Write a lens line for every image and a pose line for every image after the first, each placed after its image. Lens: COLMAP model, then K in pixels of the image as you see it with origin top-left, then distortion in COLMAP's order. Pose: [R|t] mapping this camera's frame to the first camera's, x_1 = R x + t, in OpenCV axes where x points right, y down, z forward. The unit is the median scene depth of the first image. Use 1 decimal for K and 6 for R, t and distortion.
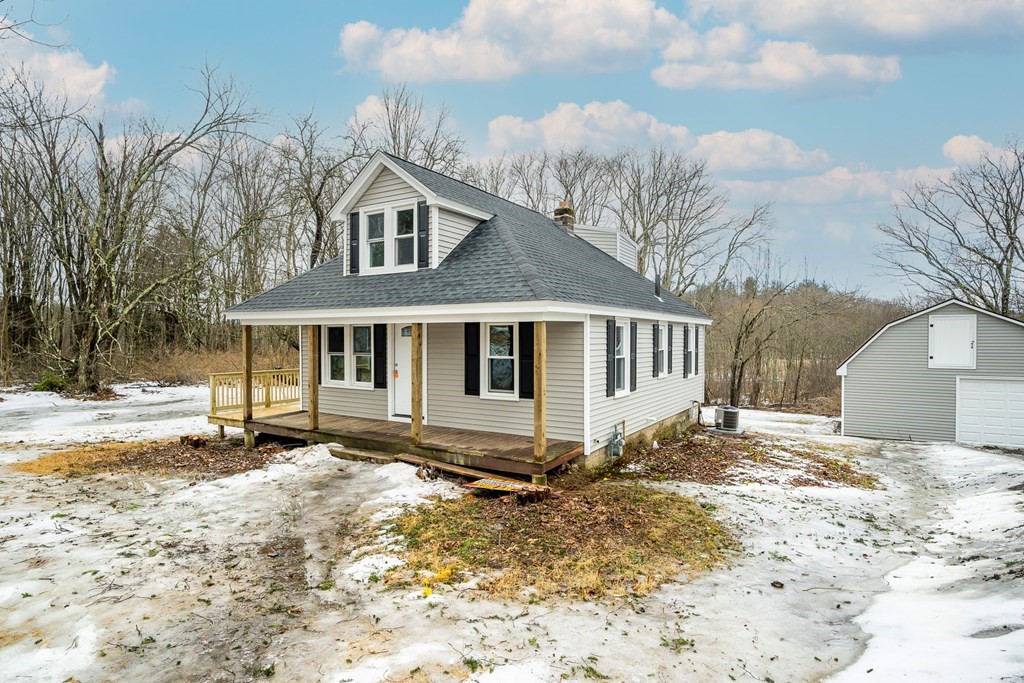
lens RADIAL K [[558.0, 0, 512.0], [0, 558.0, 341.5], [0, 0, 1]] dist [-0.033877, 0.024769]
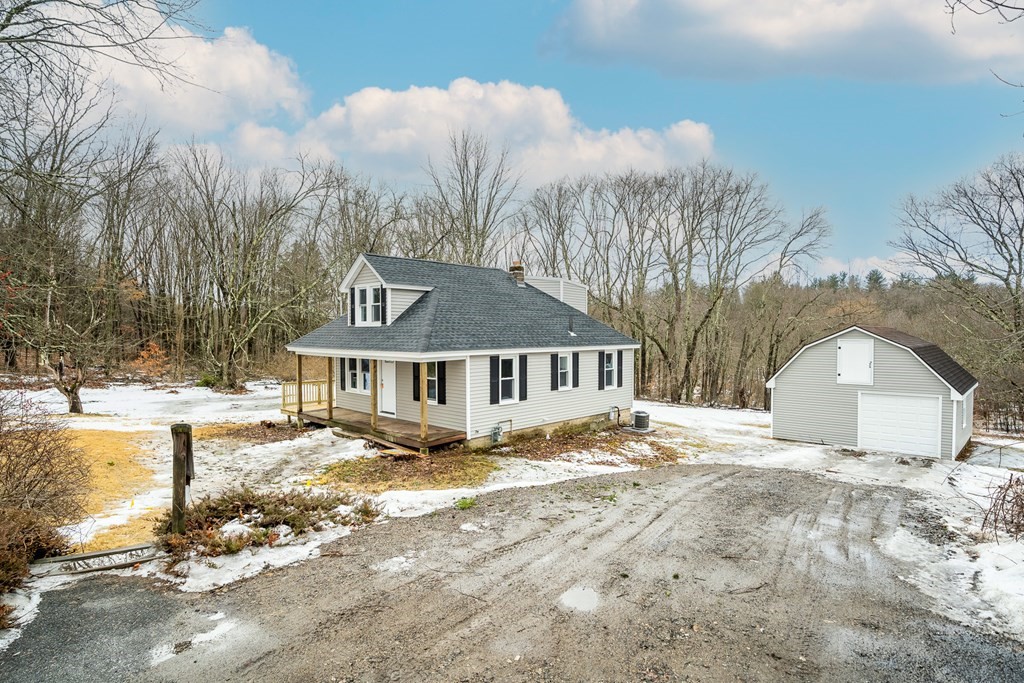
lens RADIAL K [[558.0, 0, 512.0], [0, 558.0, 341.5], [0, 0, 1]] dist [-0.033877, 0.024769]
pose [[0.977585, 0.000917, -0.210538, 0.519492], [0.001052, 0.999957, 0.009244, -0.087847], [0.210537, -0.009258, 0.977542, -0.504303]]
